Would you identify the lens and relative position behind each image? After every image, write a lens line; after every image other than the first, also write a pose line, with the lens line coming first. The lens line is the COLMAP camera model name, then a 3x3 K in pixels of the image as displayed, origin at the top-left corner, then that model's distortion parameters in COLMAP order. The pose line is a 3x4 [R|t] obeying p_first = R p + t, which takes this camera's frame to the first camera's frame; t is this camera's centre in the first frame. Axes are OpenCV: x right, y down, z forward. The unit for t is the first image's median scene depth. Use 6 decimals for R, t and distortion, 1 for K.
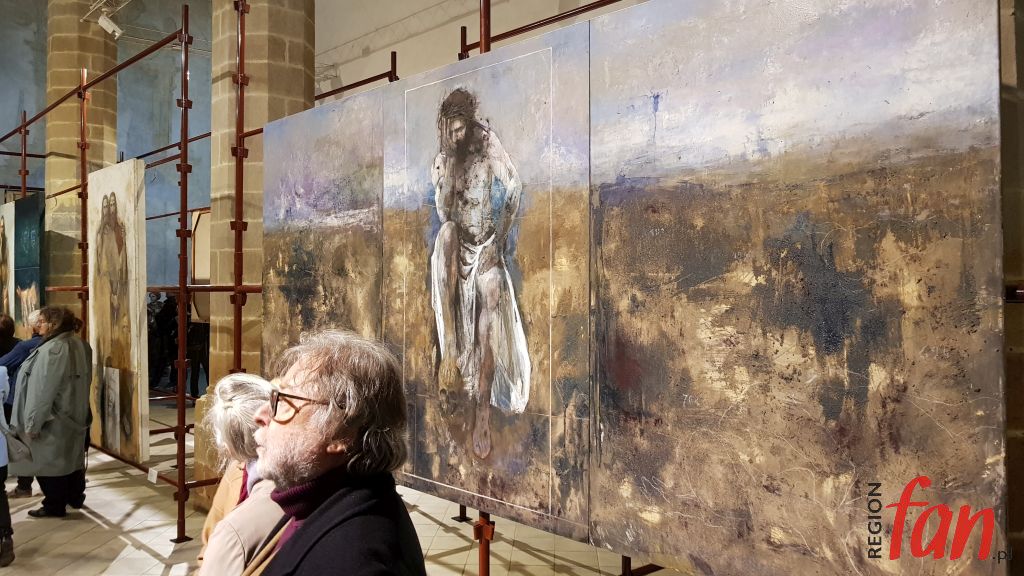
lens RADIAL K [[778.3, 0, 512.3], [0, 778.3, 286.9], [0, 0, 1]] dist [-0.020736, -0.016096]
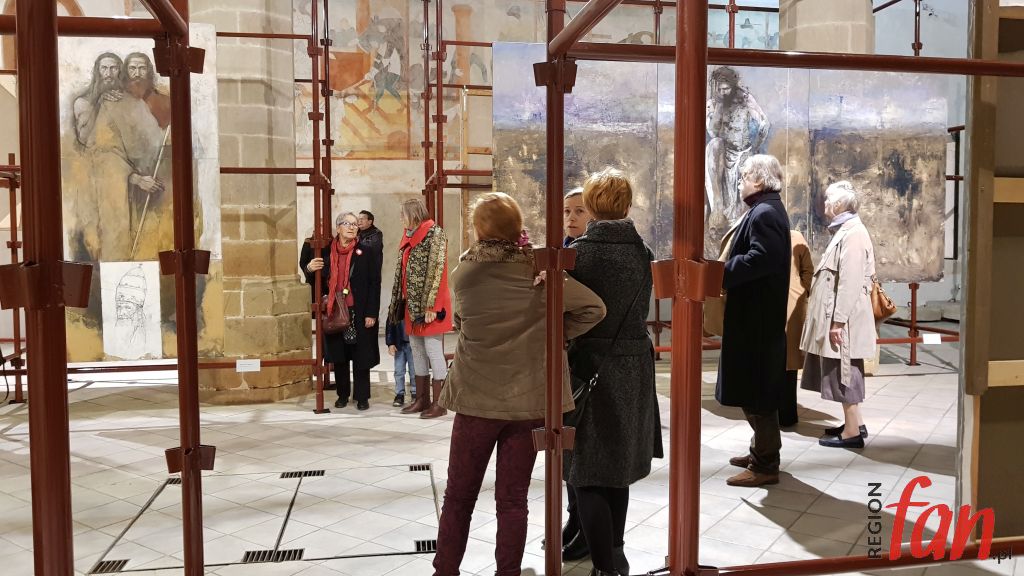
lens RADIAL K [[778.3, 0, 512.5], [0, 778.3, 284.7], [0, 0, 1]] dist [-0.020736, -0.016096]
pose [[0.569234, -0.066001, 0.819523, -2.292915], [0.002807, 0.996923, 0.078338, 0.145066], [-0.822171, -0.042292, 0.567667, 0.396042]]
